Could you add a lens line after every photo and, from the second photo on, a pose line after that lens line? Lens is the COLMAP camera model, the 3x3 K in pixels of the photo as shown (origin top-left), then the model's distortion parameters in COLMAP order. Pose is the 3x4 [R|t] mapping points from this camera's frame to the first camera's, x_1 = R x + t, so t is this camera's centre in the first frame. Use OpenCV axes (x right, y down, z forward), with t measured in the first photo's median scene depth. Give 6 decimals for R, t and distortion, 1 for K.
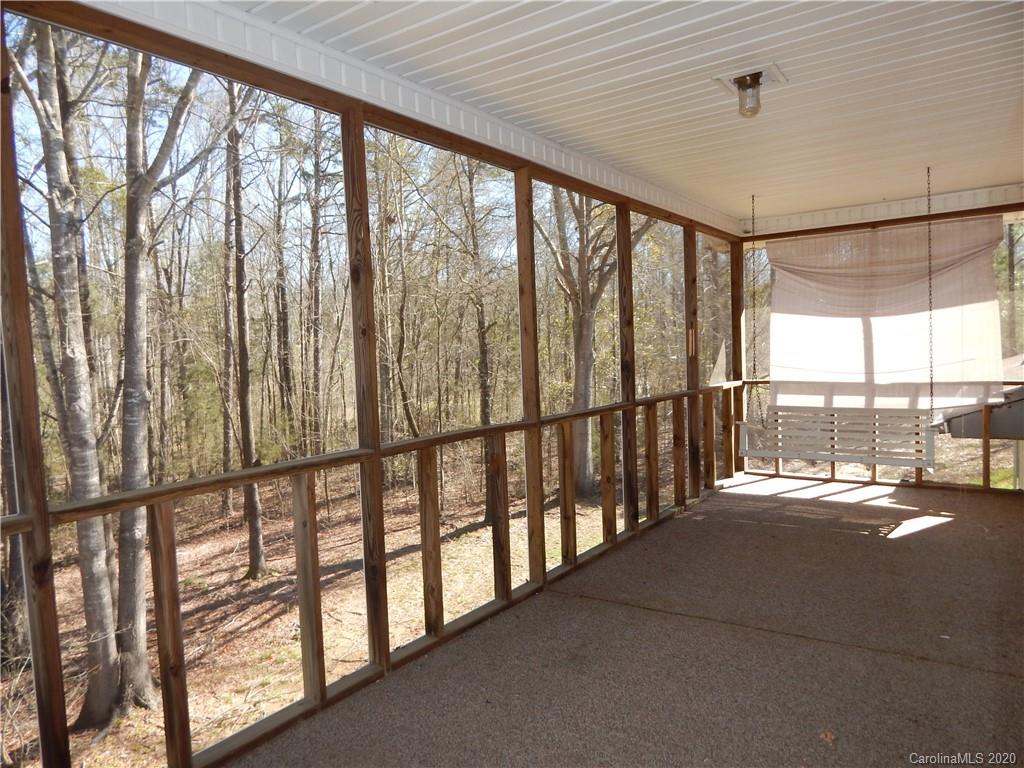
lens RADIAL K [[660.6, 0, 526.6], [0, 660.6, 382.5], [0, 0, 1]] dist [0.030536, -0.050741]
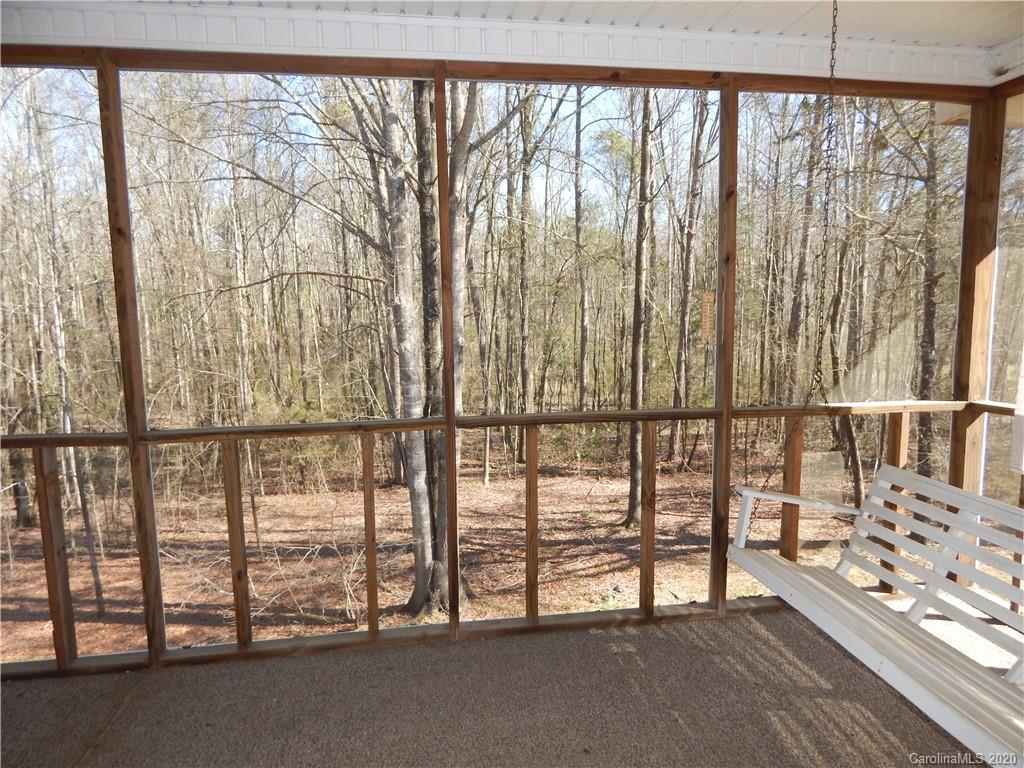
lens RADIAL K [[685.8, 0, 508.0], [0, 685.8, 380.4], [0, 0, 1]] dist [0.037796, -0.024528]
pose [[0.687566, 0.109200, -0.717863, 0.227873], [-0.050758, 0.993437, 0.102504, -0.026734], [0.724345, -0.034041, 0.688597, 0.199905]]
